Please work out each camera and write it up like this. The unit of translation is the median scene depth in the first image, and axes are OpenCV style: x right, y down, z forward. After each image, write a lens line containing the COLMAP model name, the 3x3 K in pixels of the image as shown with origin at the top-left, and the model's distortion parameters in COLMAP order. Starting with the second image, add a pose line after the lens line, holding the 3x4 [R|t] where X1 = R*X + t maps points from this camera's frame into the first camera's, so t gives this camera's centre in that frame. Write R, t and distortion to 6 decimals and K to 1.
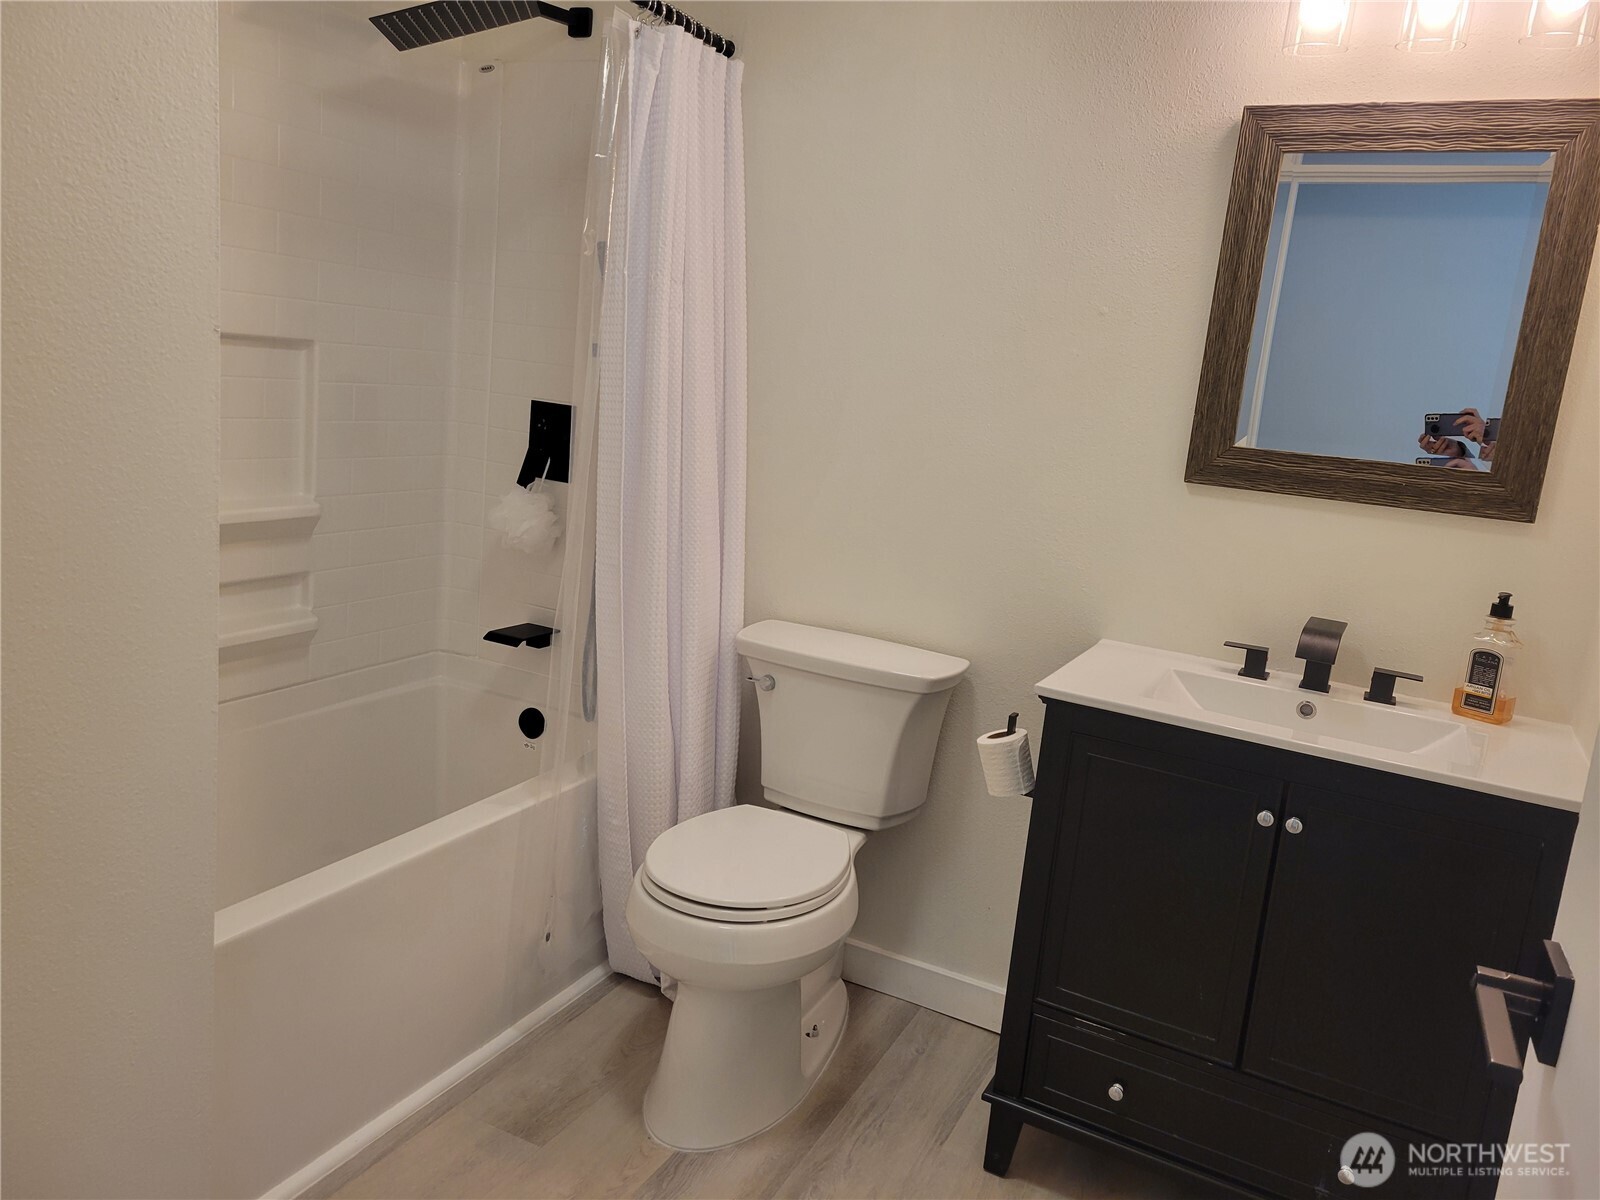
lens RADIAL K [[1186.4, 0, 800.7], [0, 1186.4, 598.7], [0, 0, 1]] dist [0.063687, -0.043369]
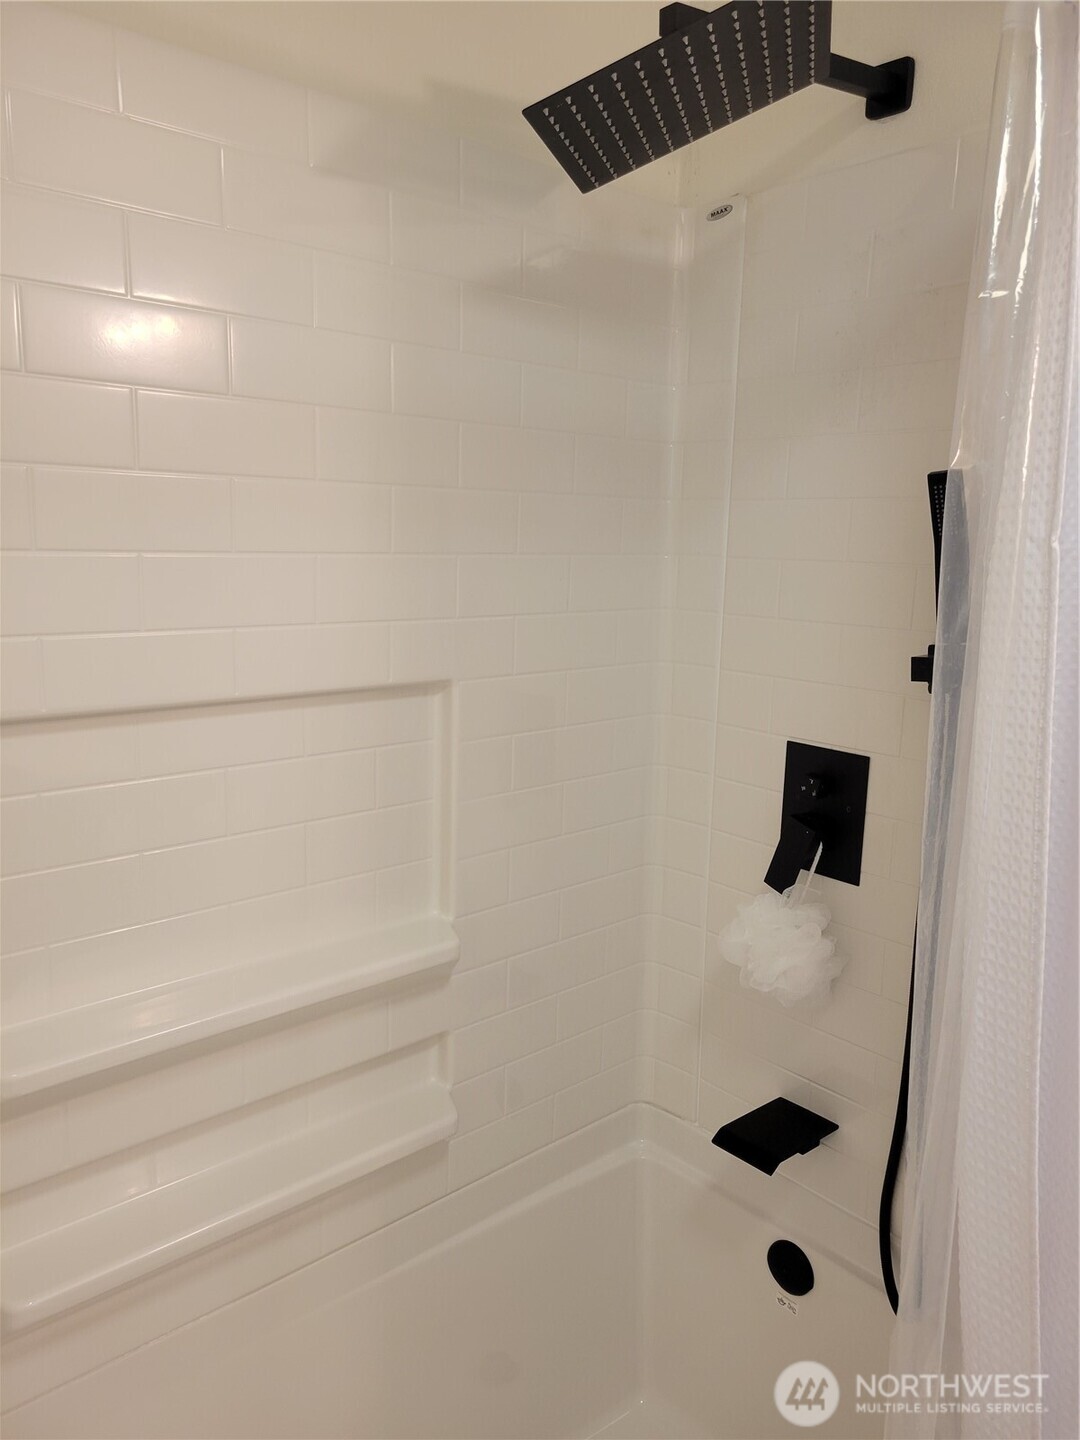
lens RADIAL K [[1067.8, 0, 536.6], [0, 1067.8, 718.1], [0, 0, 1]] dist [0.063687, -0.043369]
pose [[0.925976, -0.012674, -0.377369, -0.200519], [-0.002927, 0.999166, -0.040740, -0.224099], [0.377570, 0.038828, 0.925166, 0.651775]]
